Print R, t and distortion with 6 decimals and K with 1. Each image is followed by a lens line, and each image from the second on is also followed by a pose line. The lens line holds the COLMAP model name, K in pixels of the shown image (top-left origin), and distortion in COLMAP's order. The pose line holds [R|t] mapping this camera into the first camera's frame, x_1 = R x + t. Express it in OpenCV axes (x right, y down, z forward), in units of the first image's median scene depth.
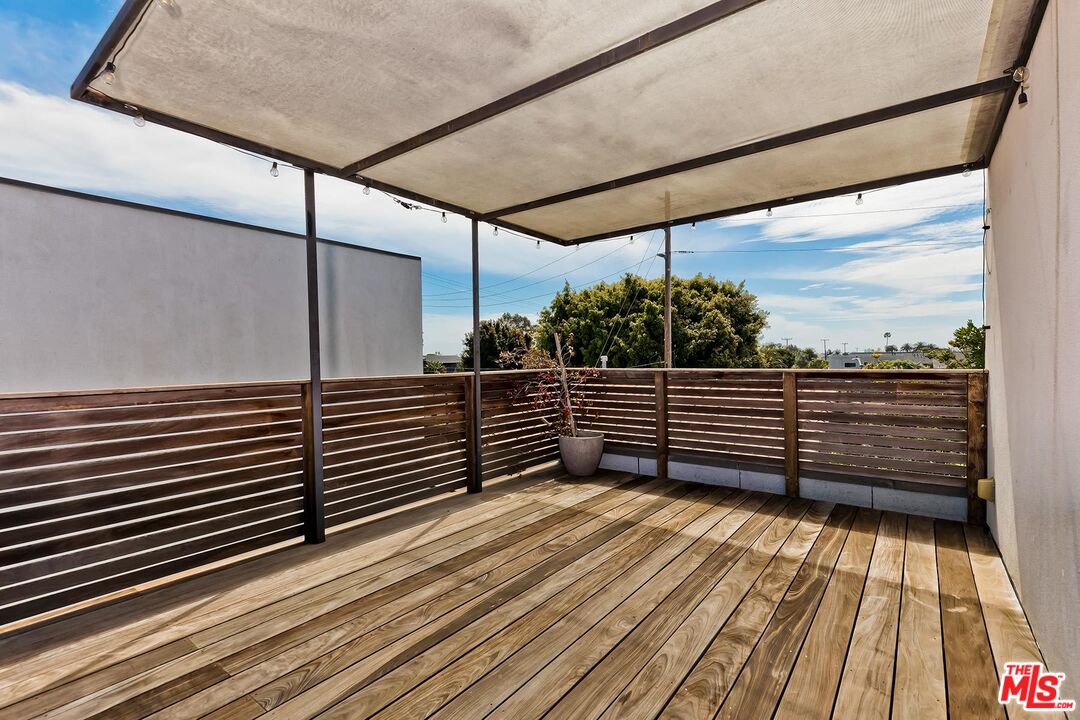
lens RADIAL K [[489.6, 0, 540.0], [0, 489.6, 360.0], [0, 0, 1]] dist [0.000697, -0.000153]
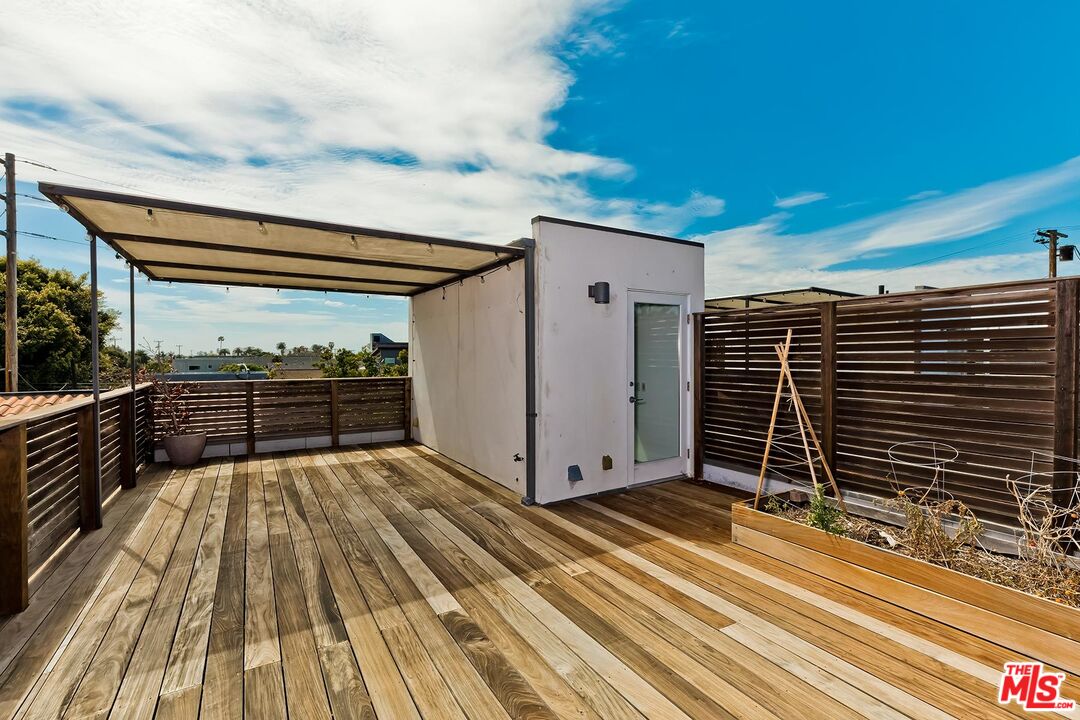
lens RADIAL K [[489.6, 0, 540.0], [0, 489.6, 360.0], [0, 0, 1]] dist [0.000697, -0.000153]
pose [[0.350464, 0.003142, 0.936571, -0.114409], [-0.000106, 0.999995, -0.003315, -0.005569], [-0.936576, 0.001062, 0.350462, -0.047588]]
